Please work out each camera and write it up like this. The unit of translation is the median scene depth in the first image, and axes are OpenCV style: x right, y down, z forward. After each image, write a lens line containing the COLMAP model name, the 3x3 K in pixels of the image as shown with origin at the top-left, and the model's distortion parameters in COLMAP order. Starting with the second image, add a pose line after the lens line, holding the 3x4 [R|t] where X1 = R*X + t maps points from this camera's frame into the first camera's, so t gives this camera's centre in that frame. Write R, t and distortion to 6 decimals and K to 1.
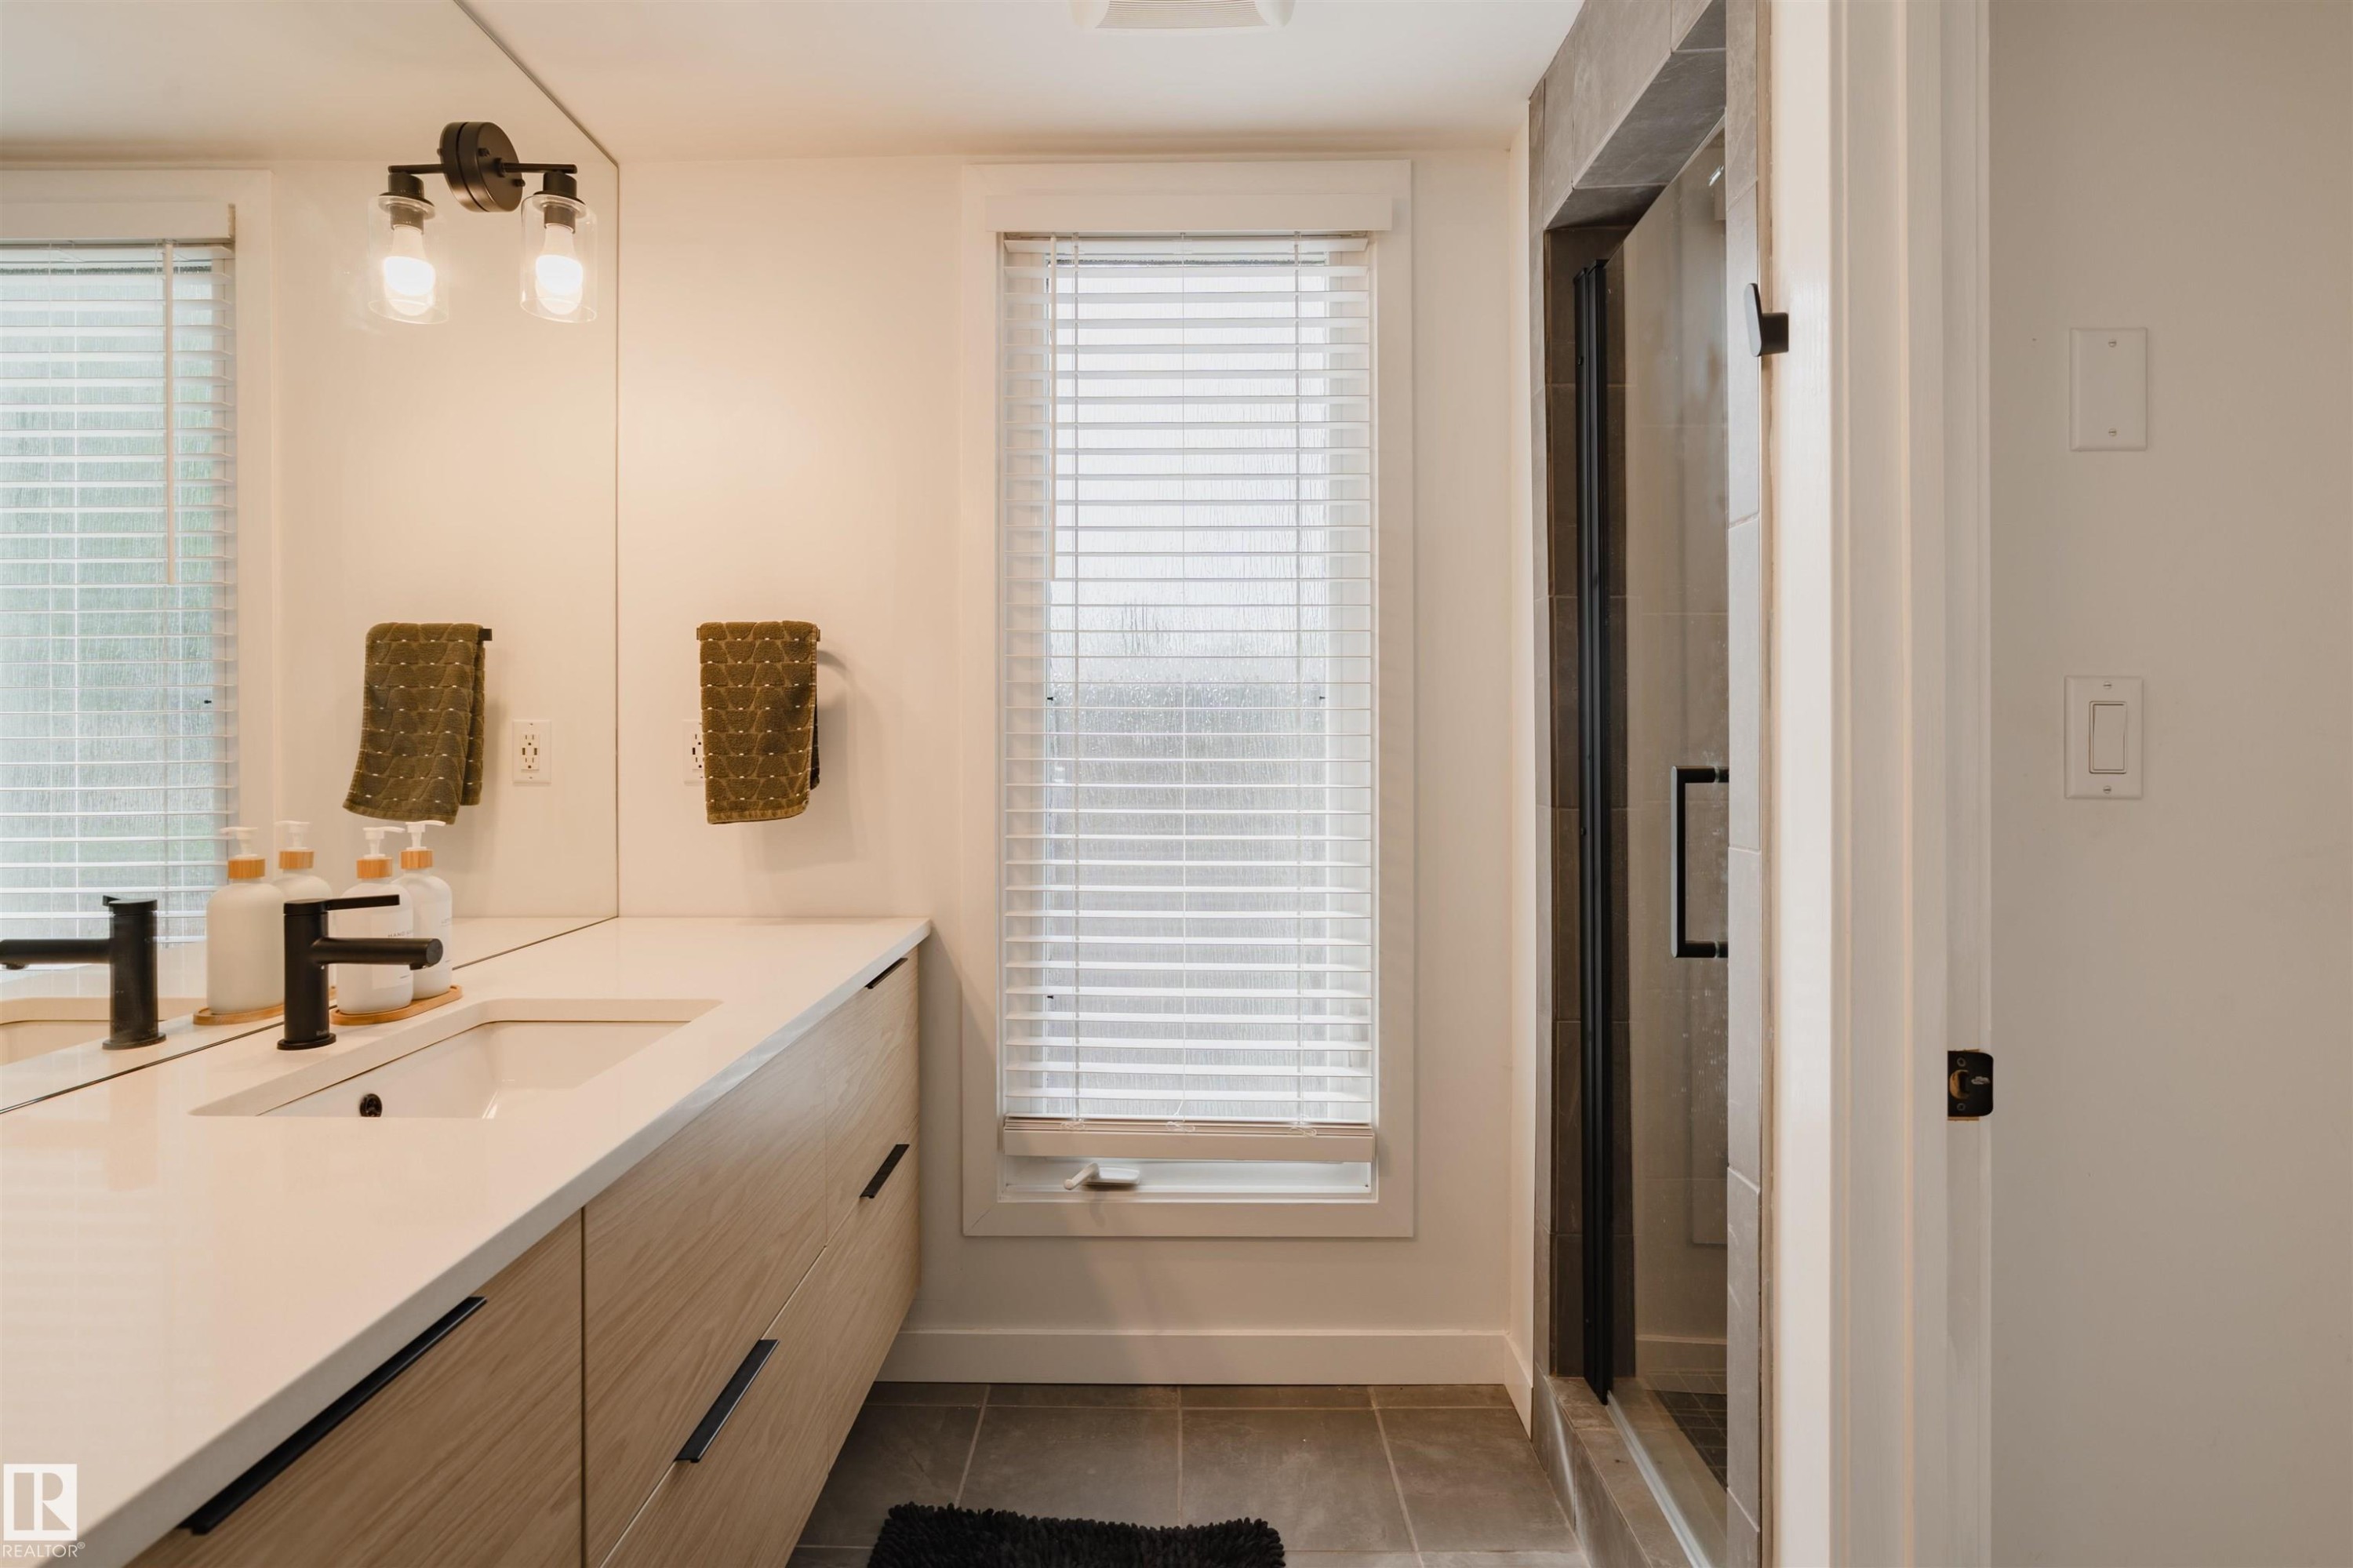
lens RADIAL K [[1159.2, 0, 1171.7], [0, 1159.2, 735.2], [0, 0, 1]] dist [0.001926, 0.000880]
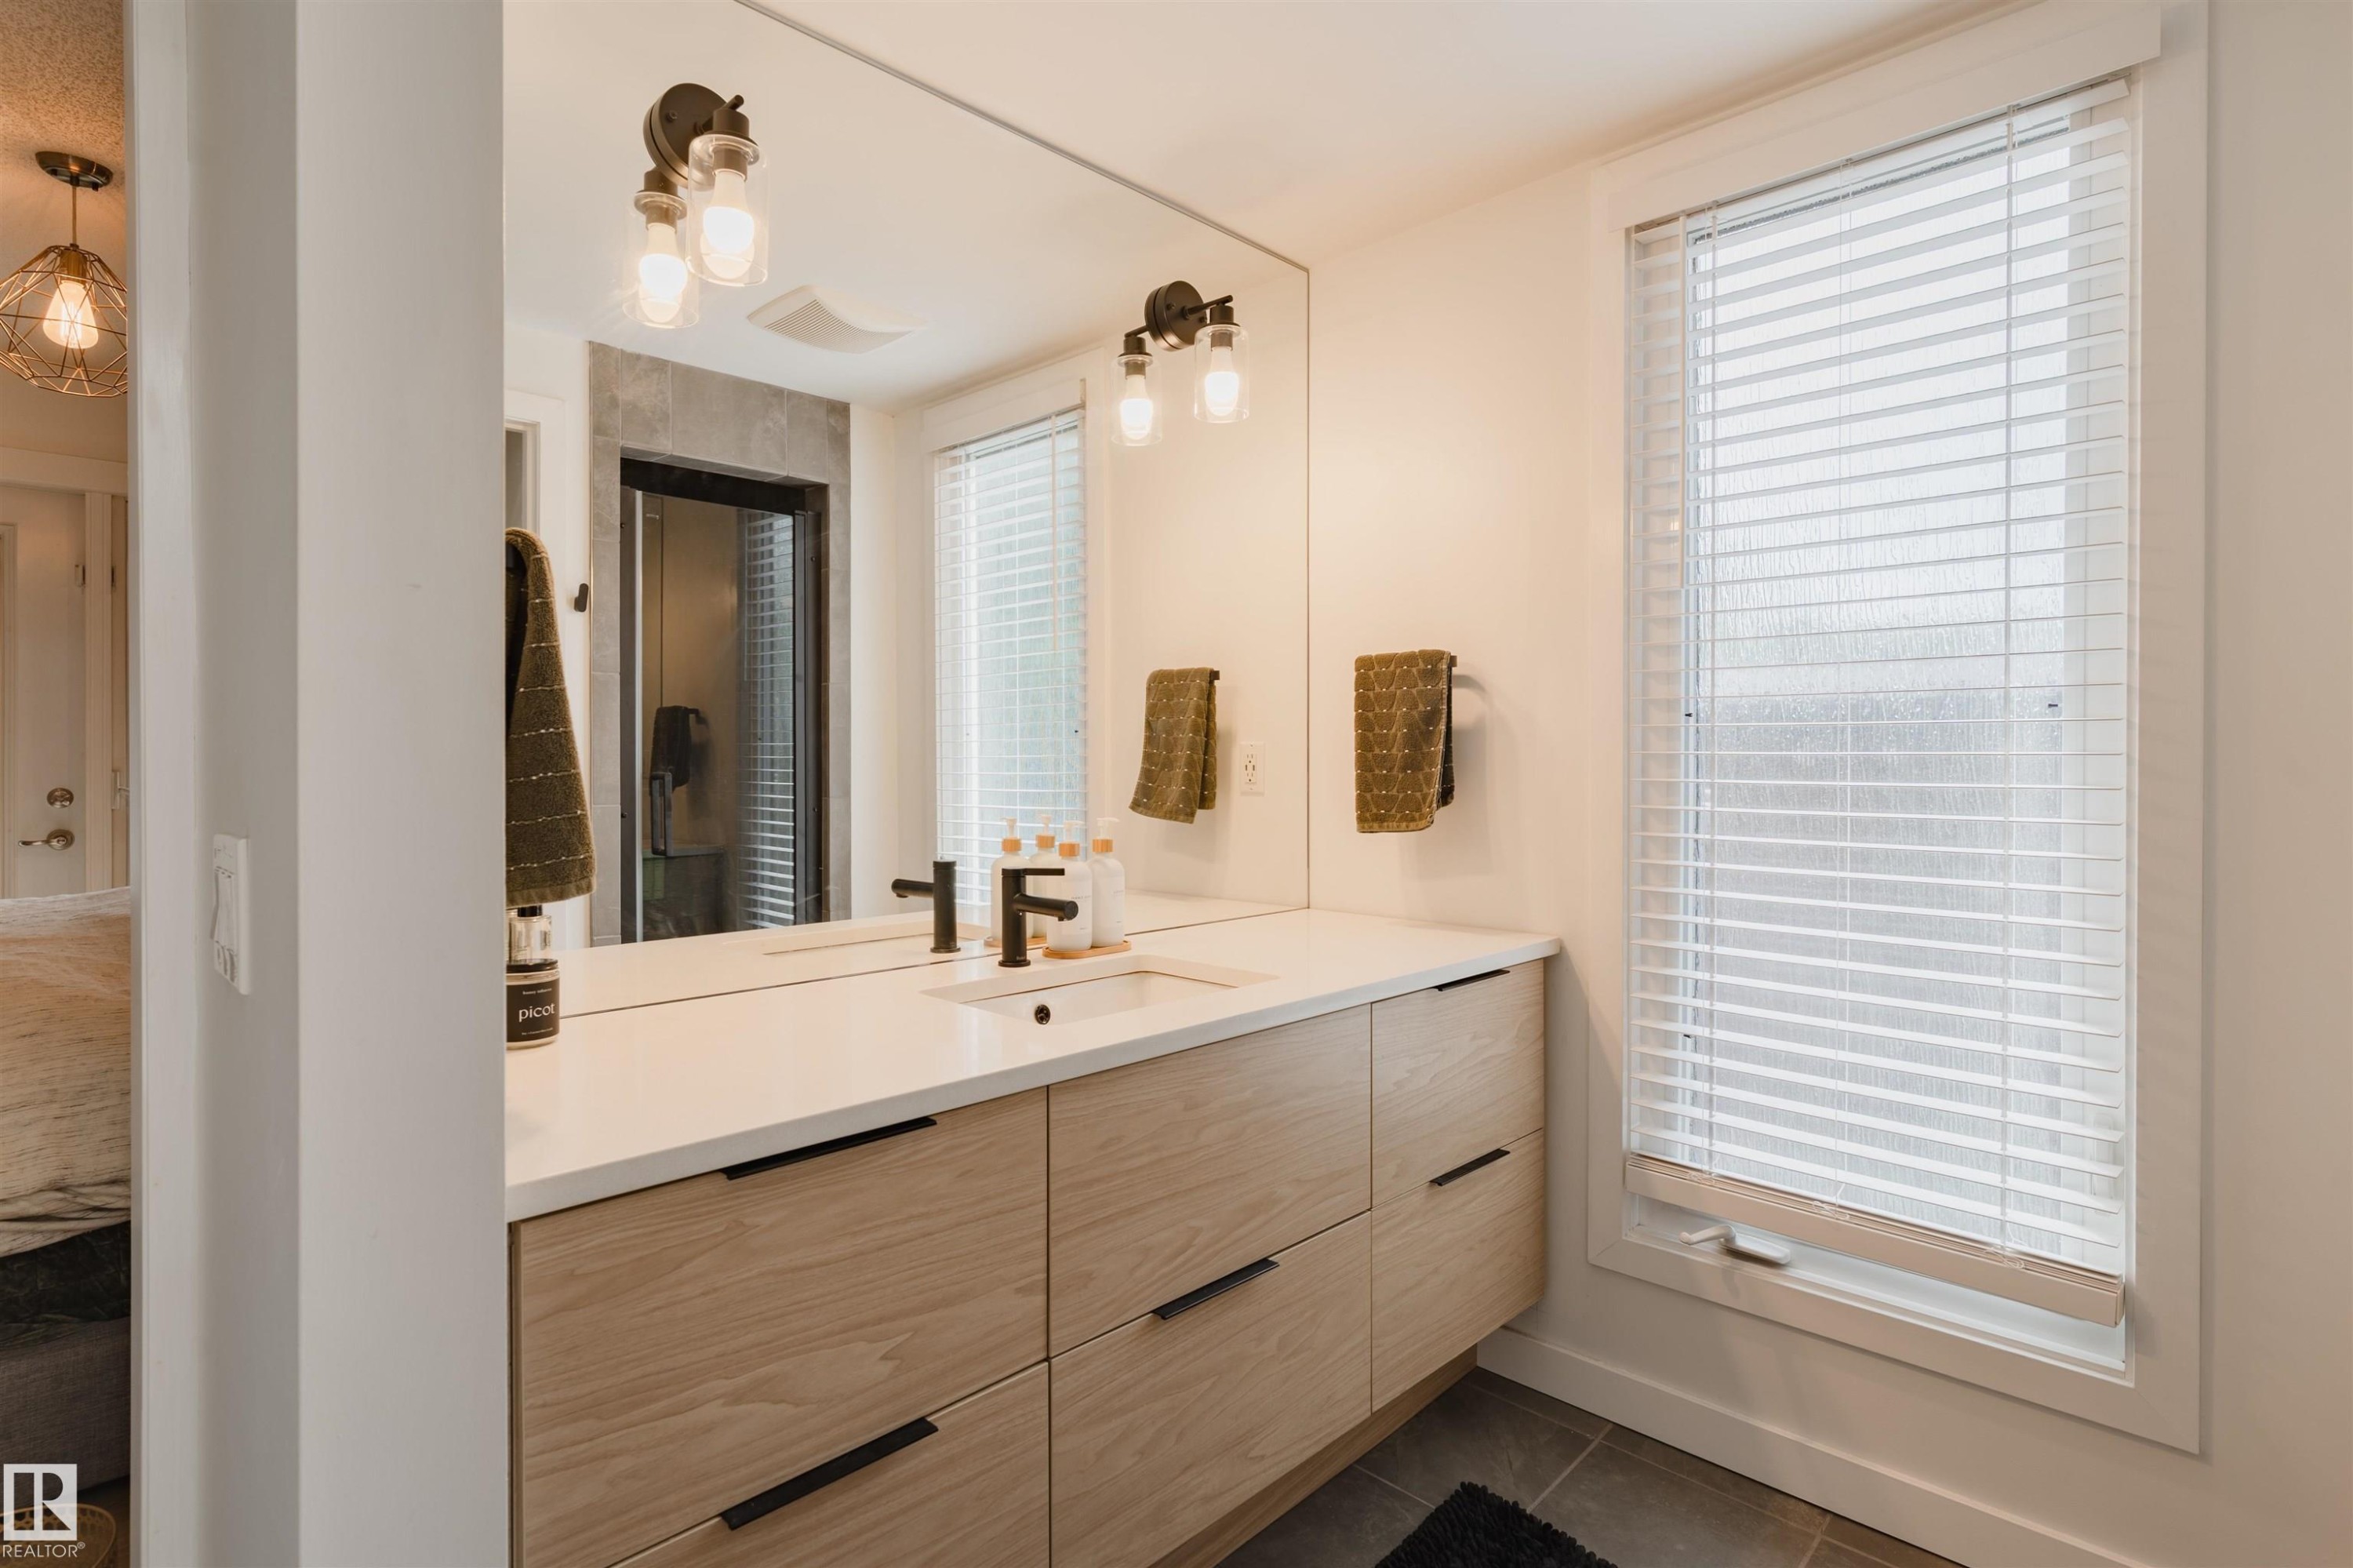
lens RADIAL K [[1190.2, 0, 1177.1], [0, 1190.2, 766.0], [0, 0, 1]] dist [0.012414, 0.000870]
pose [[0.723416, 0.006185, -0.690385, 0.267751], [0.001066, 0.999949, 0.010074, -0.000912], [0.690412, -0.008024, 0.723372, 0.028097]]
